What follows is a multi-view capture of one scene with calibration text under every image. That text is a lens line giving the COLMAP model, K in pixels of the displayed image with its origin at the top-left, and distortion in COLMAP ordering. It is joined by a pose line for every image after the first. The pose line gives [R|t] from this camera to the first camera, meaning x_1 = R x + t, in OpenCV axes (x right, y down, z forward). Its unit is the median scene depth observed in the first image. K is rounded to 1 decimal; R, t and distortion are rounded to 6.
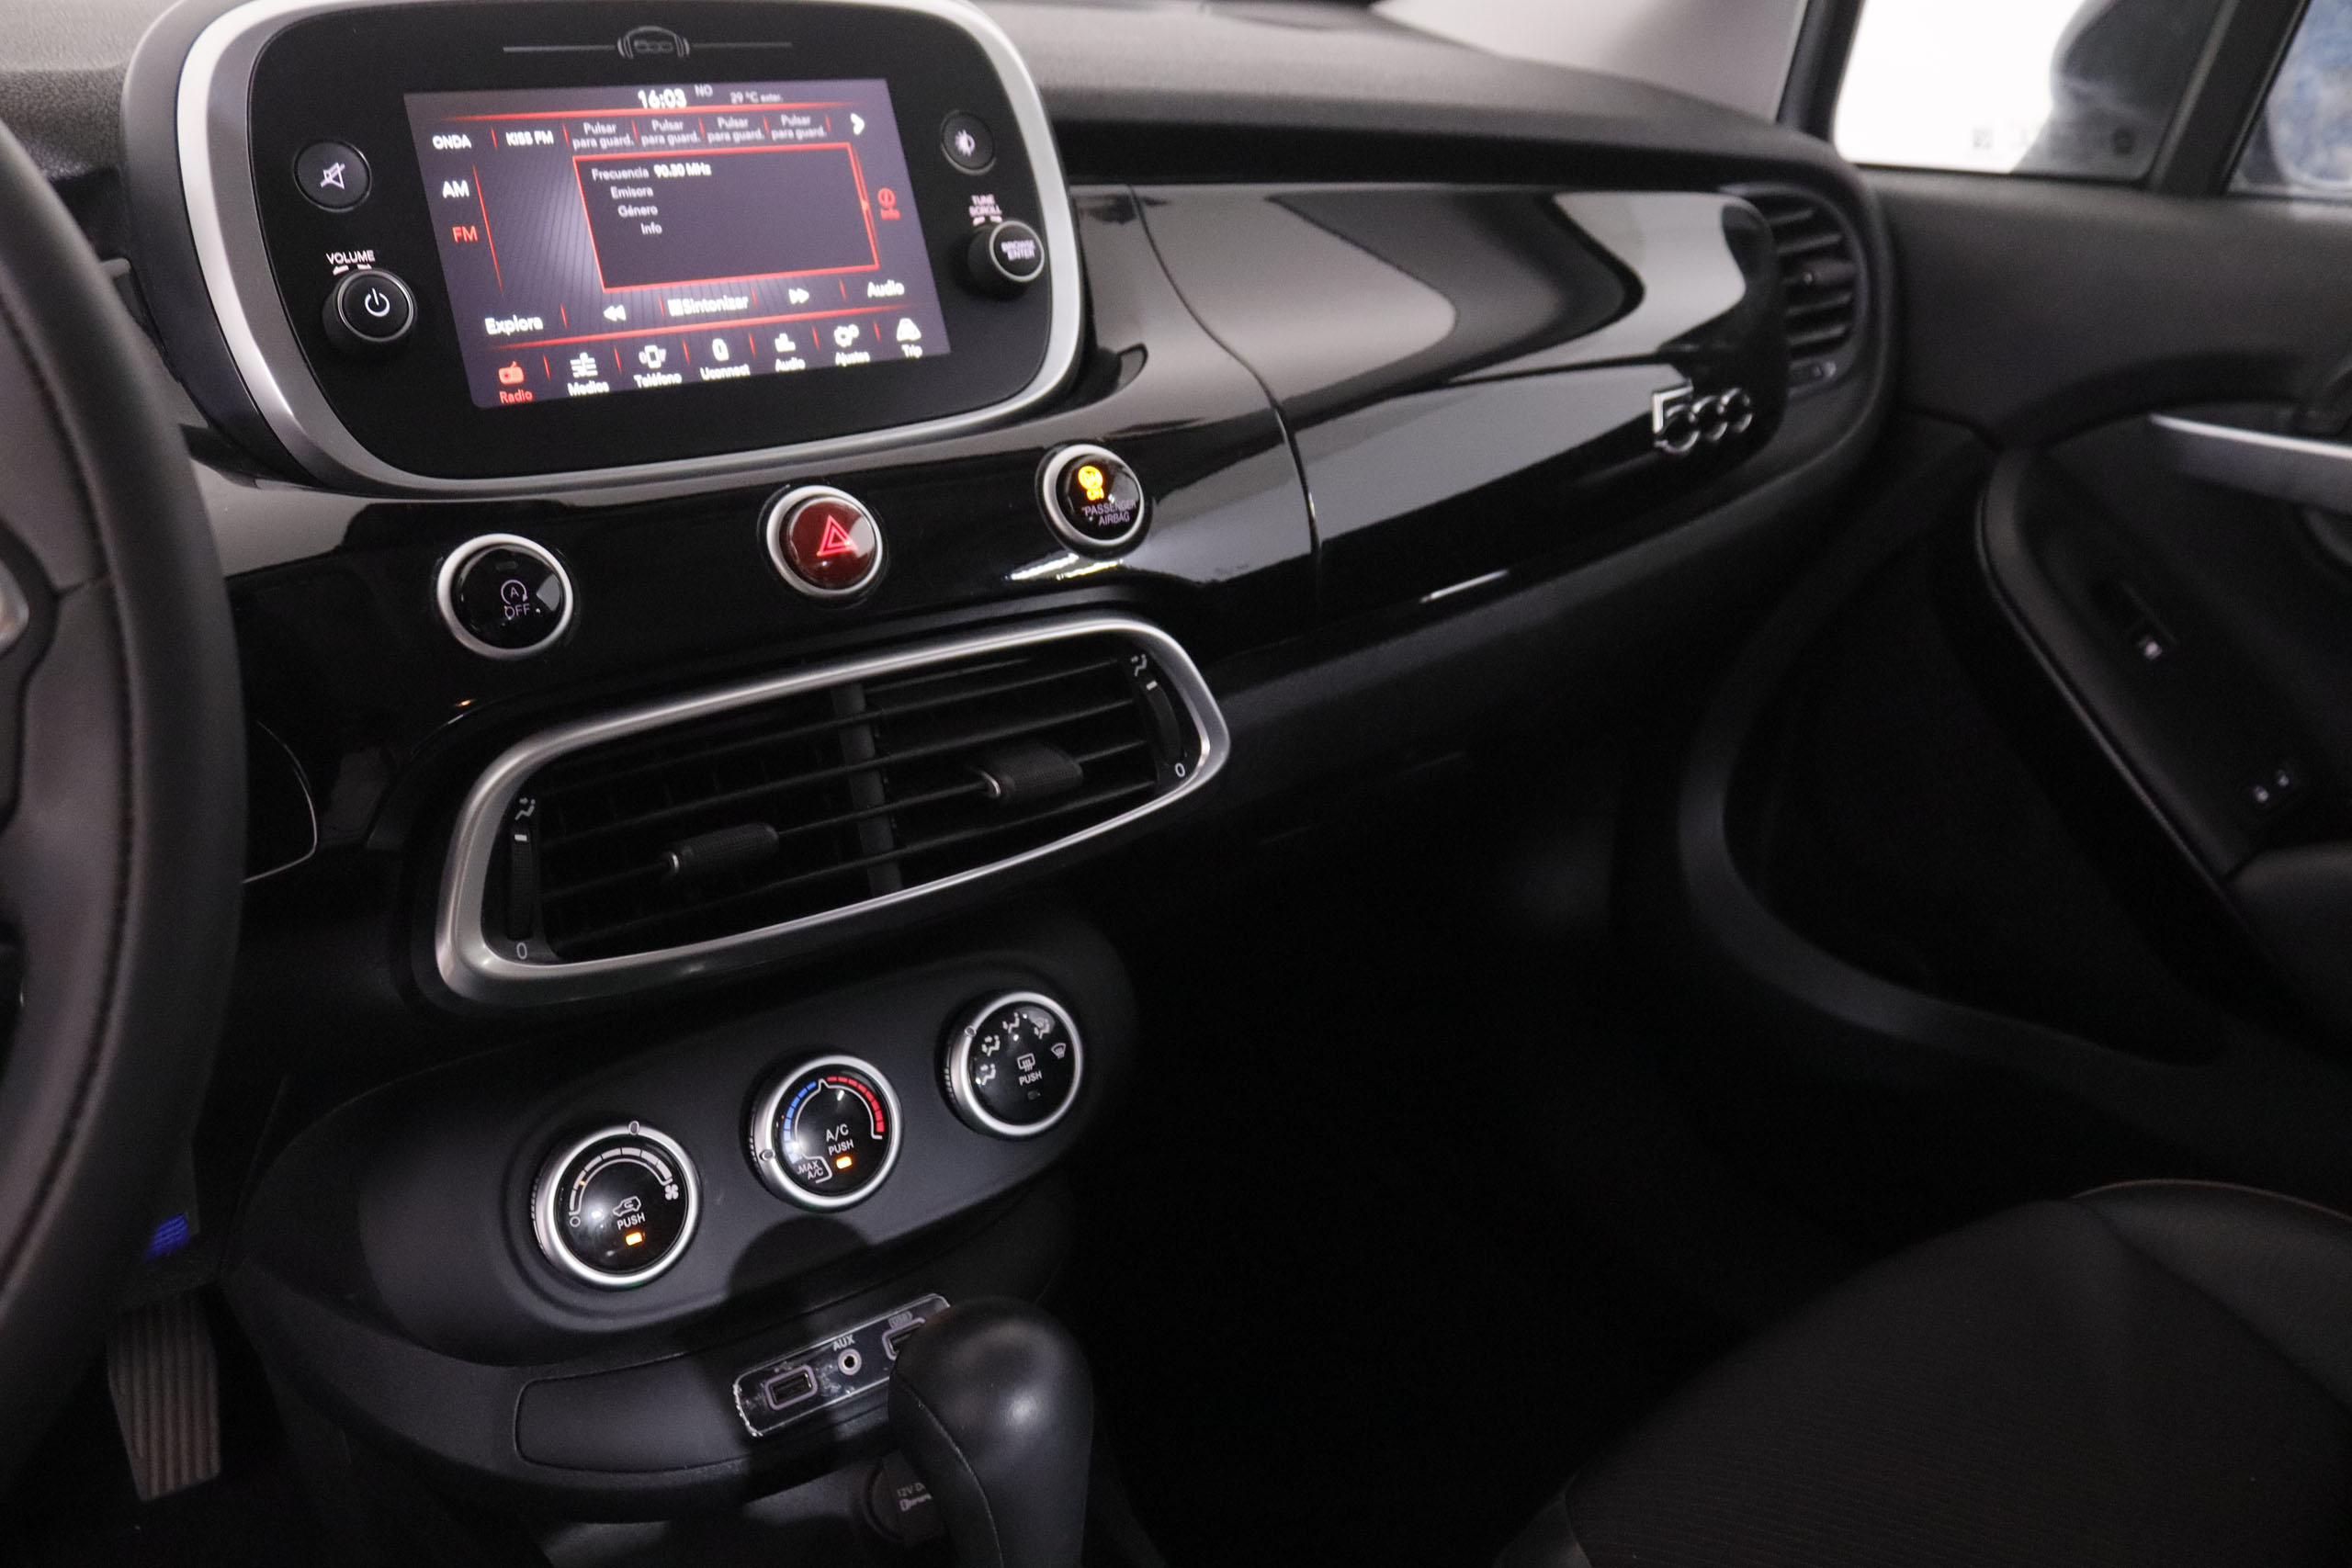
lens RADIAL K [[1942.0, 0, 1160.2], [0, 1942.0, 777.8], [0, 0, 1]] dist [-0.173762, 0.156327]
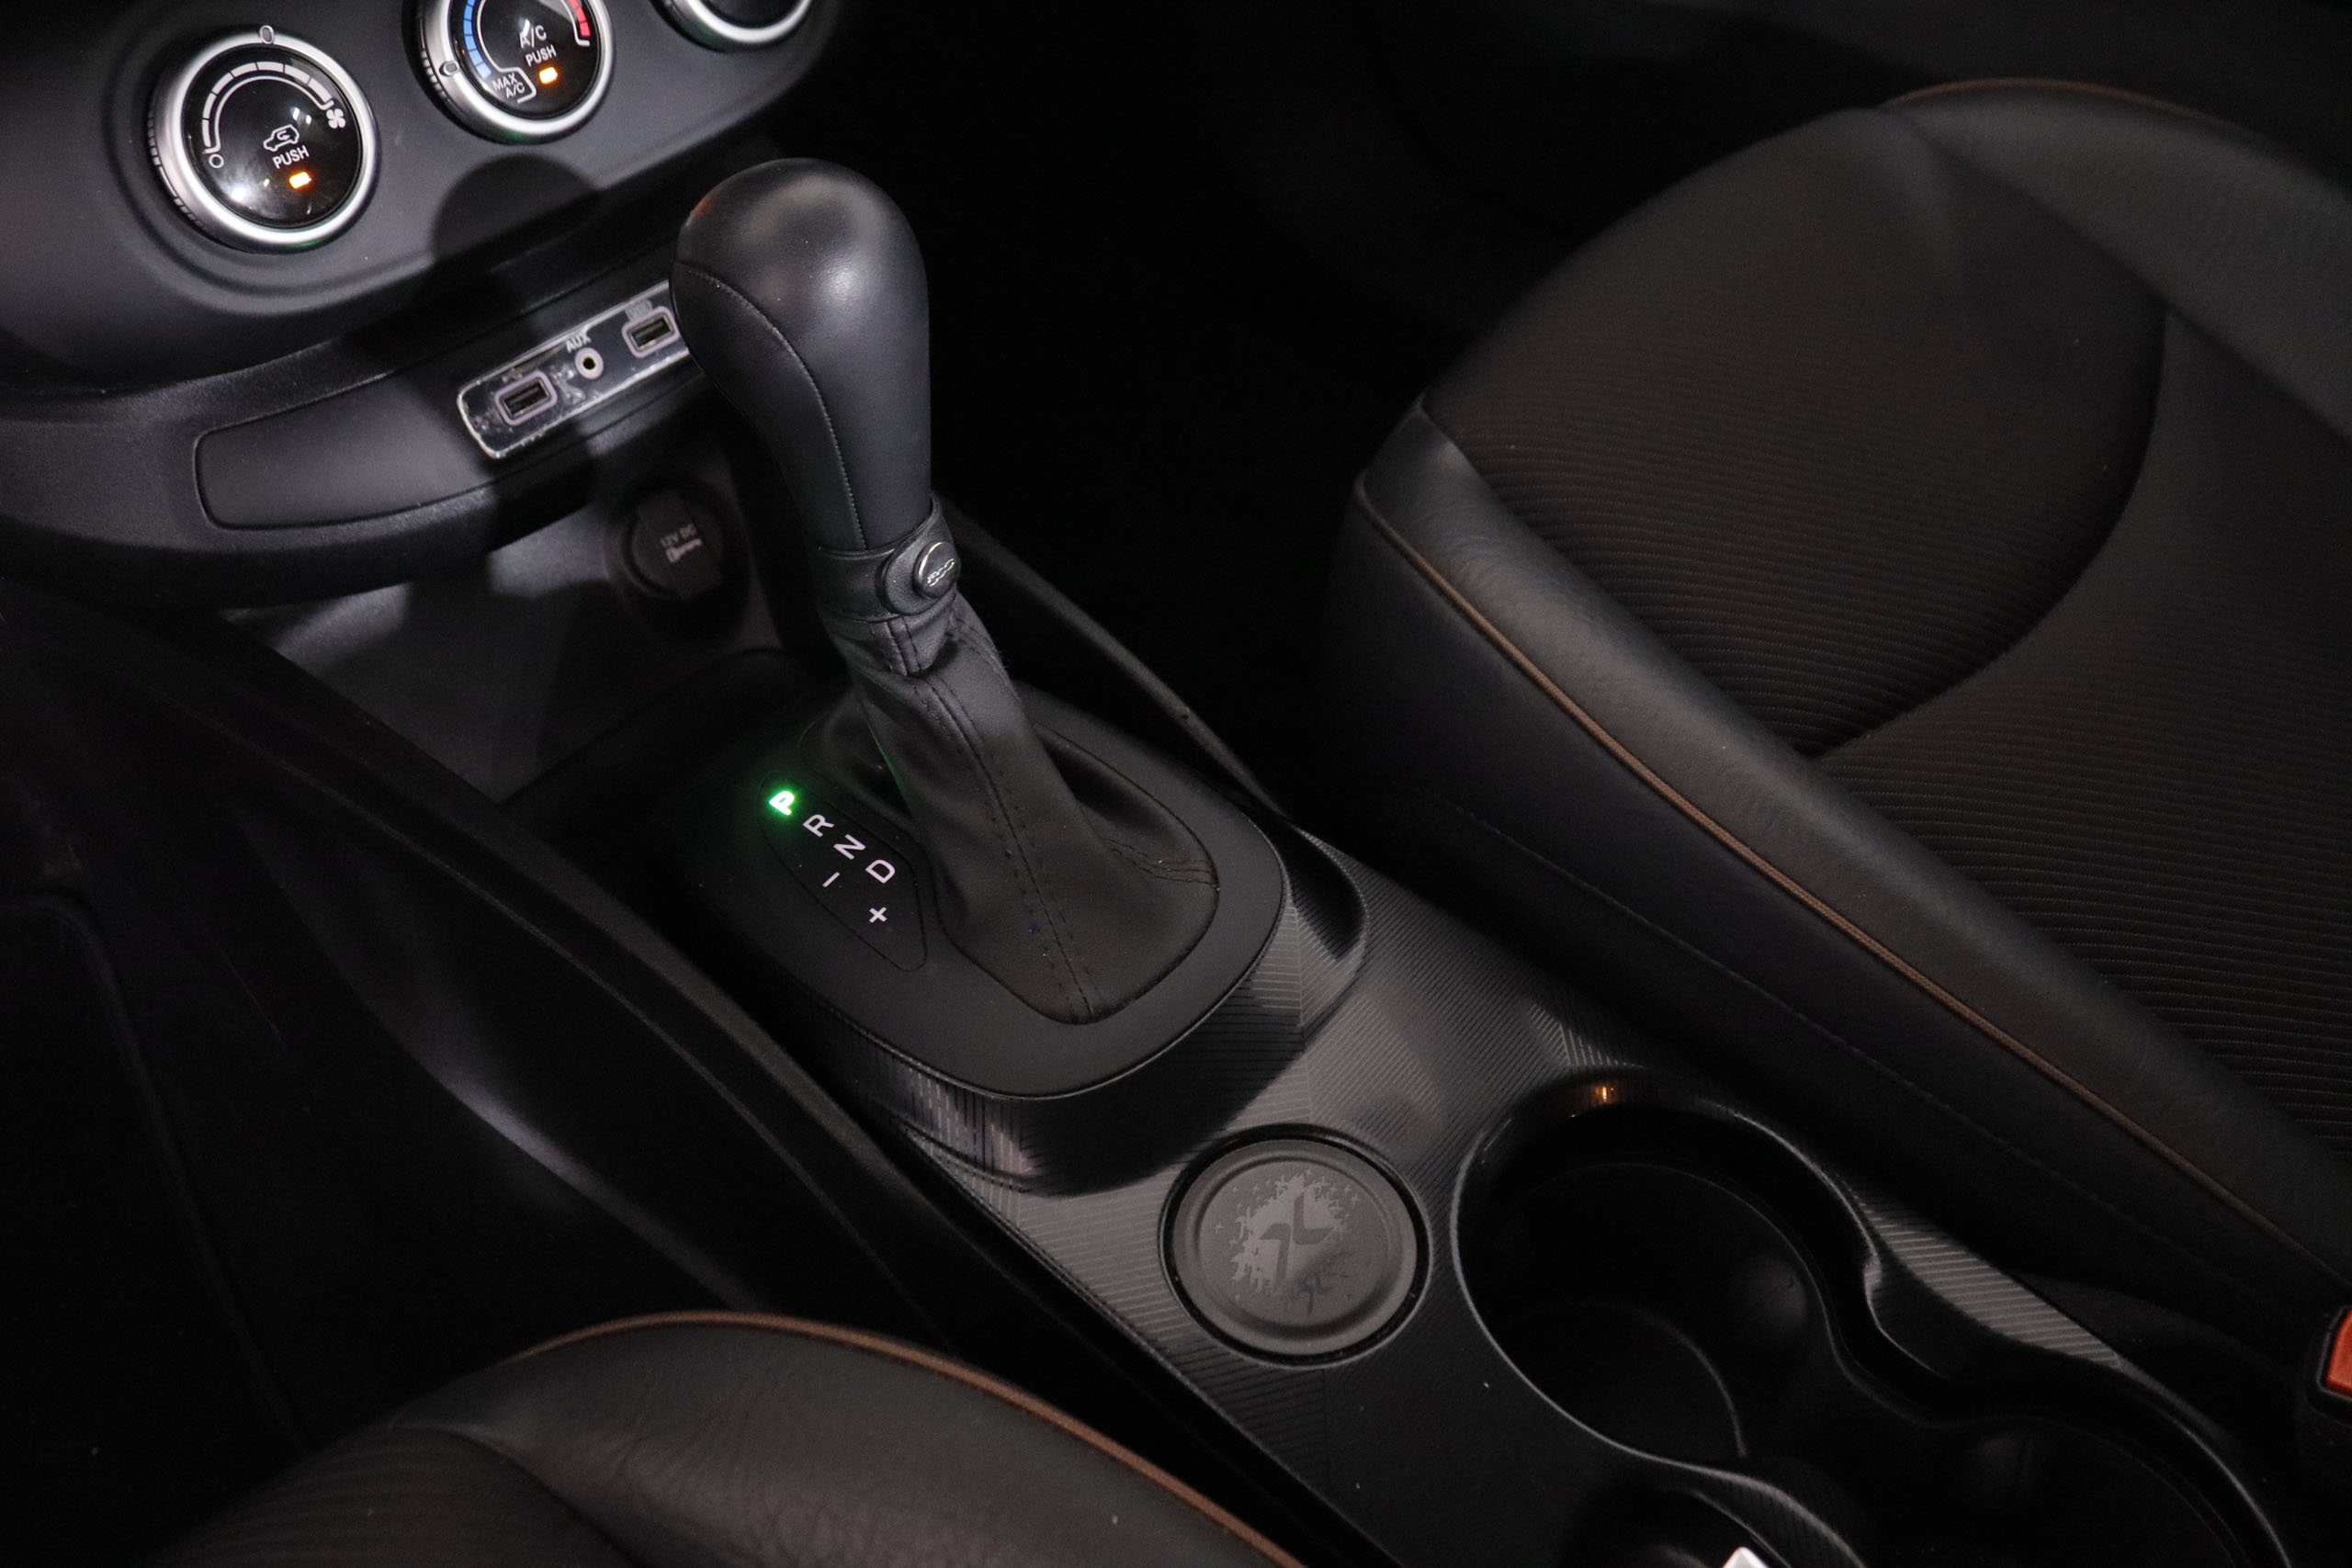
lens RADIAL K [[1942.0, 0, 1160.2], [0, 1942.0, 777.8], [0, 0, 1]] dist [-0.173762, 0.156327]
pose [[0.973852, -0.162434, 0.158833, -0.089045], [0.089762, 0.917362, 0.387800, 0.189406], [-0.208699, -0.363403, 0.907955, 0.136063]]
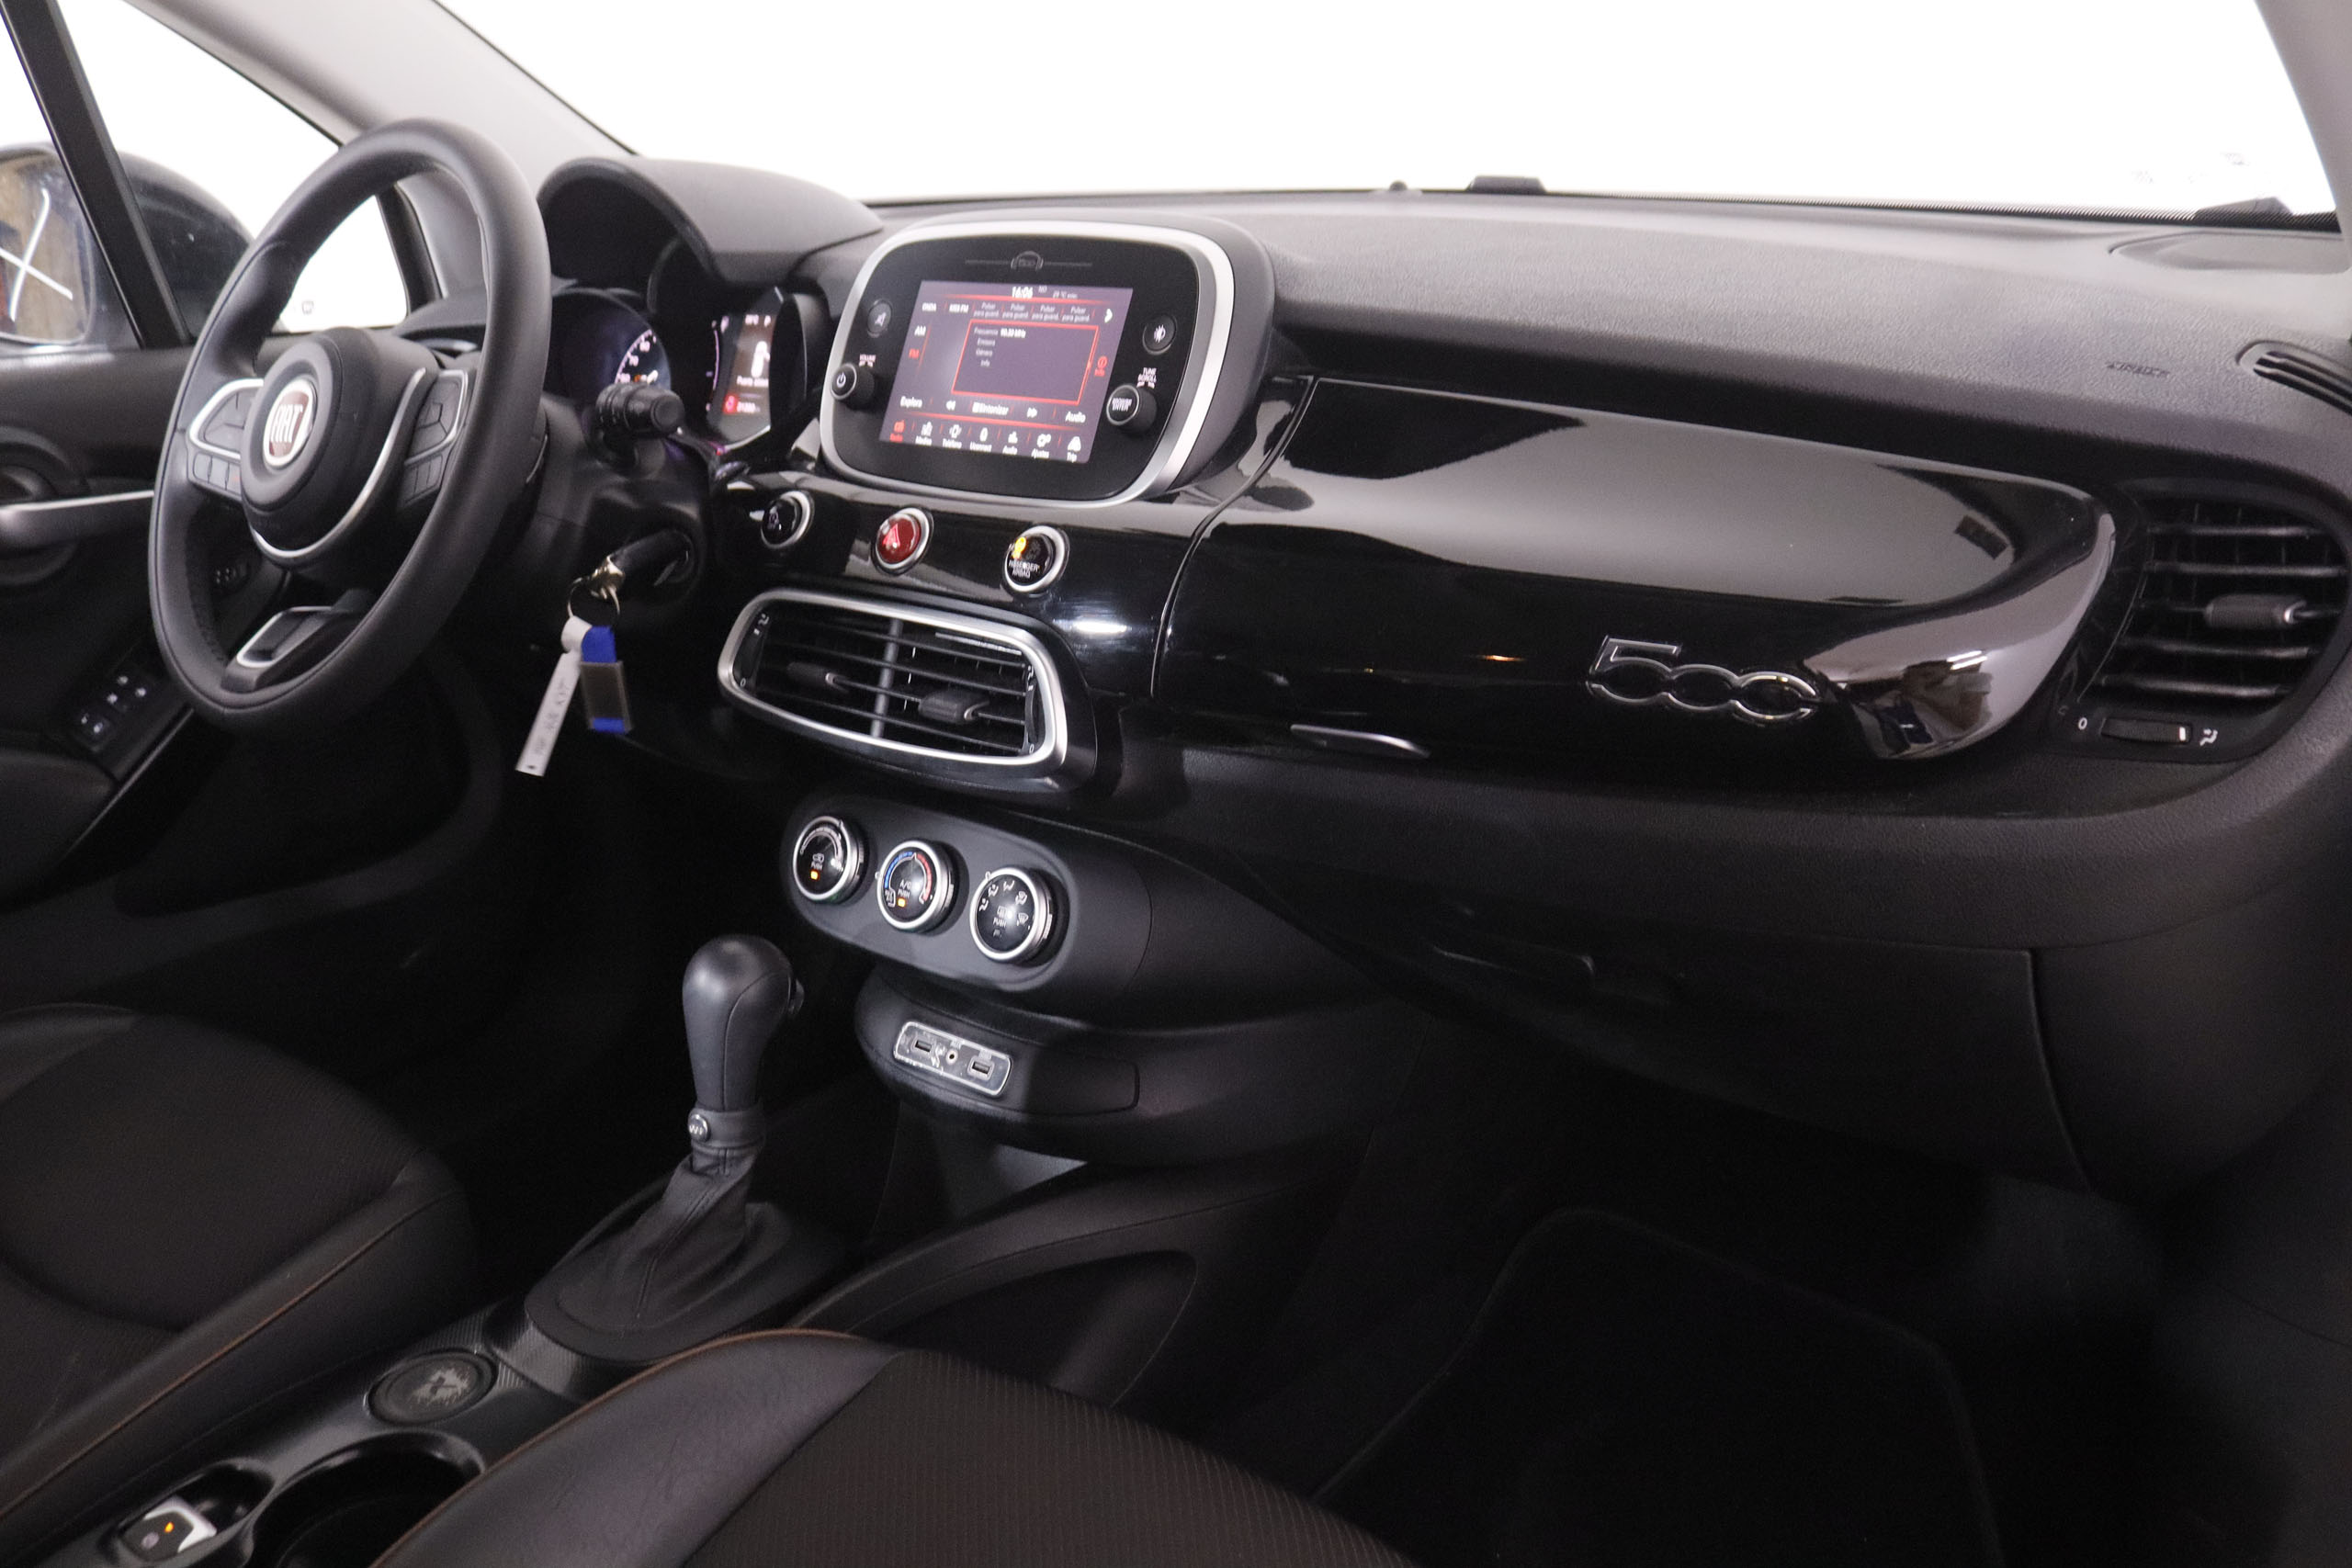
lens RADIAL K [[1942.0, 0, 1160.2], [0, 1942.0, 777.8], [0, 0, 1]] dist [-0.173762, 0.156327]
pose [[0.239925, 0.283910, -0.928348, 1.463682], [-0.346951, 0.918200, 0.191140, -0.311962], [0.906676, 0.276232, 0.318802, 0.632552]]
